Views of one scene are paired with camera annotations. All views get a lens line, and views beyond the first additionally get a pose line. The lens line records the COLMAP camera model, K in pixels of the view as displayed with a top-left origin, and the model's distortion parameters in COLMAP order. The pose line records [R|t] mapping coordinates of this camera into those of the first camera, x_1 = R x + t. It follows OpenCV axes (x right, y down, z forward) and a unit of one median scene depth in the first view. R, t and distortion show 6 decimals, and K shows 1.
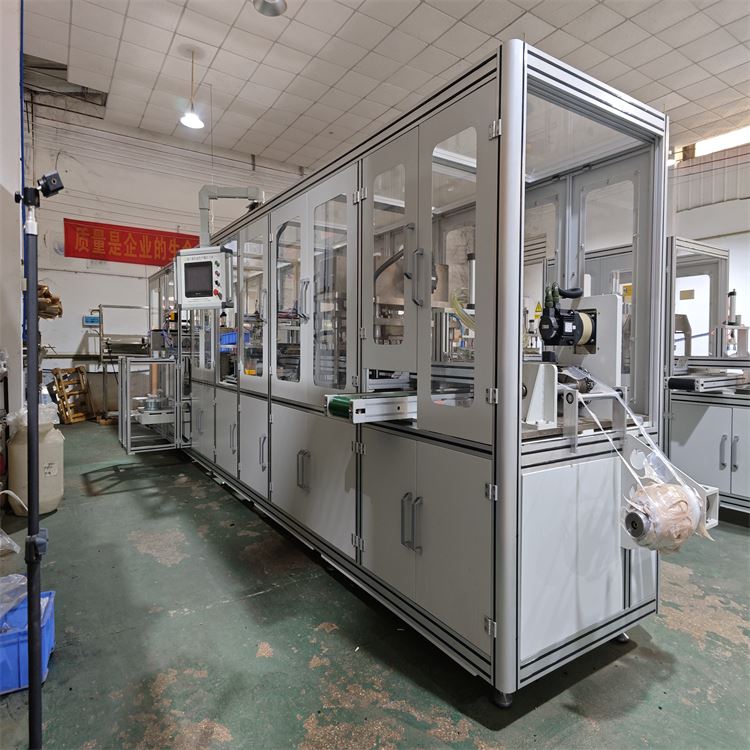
lens RADIAL K [[516.0, 0, 375.0], [0, 516.0, 375.0], [0, 0, 1]] dist [0.011758, 0.001478]
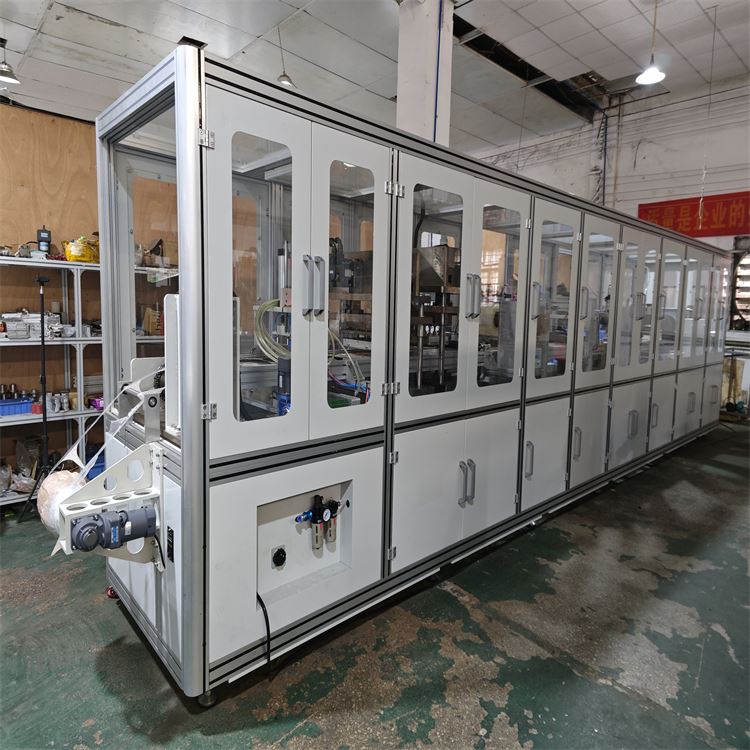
lens RADIAL K [[496.0, 0, 377.4], [0, 496.0, 374.0], [0, 0, 1]] dist [0.030826, -0.004312]
pose [[0.137002, 0.138960, -0.980775, 0.398058], [-0.079558, 0.988457, 0.128935, -0.050732], [0.987371, 0.060364, 0.146476, 0.355658]]
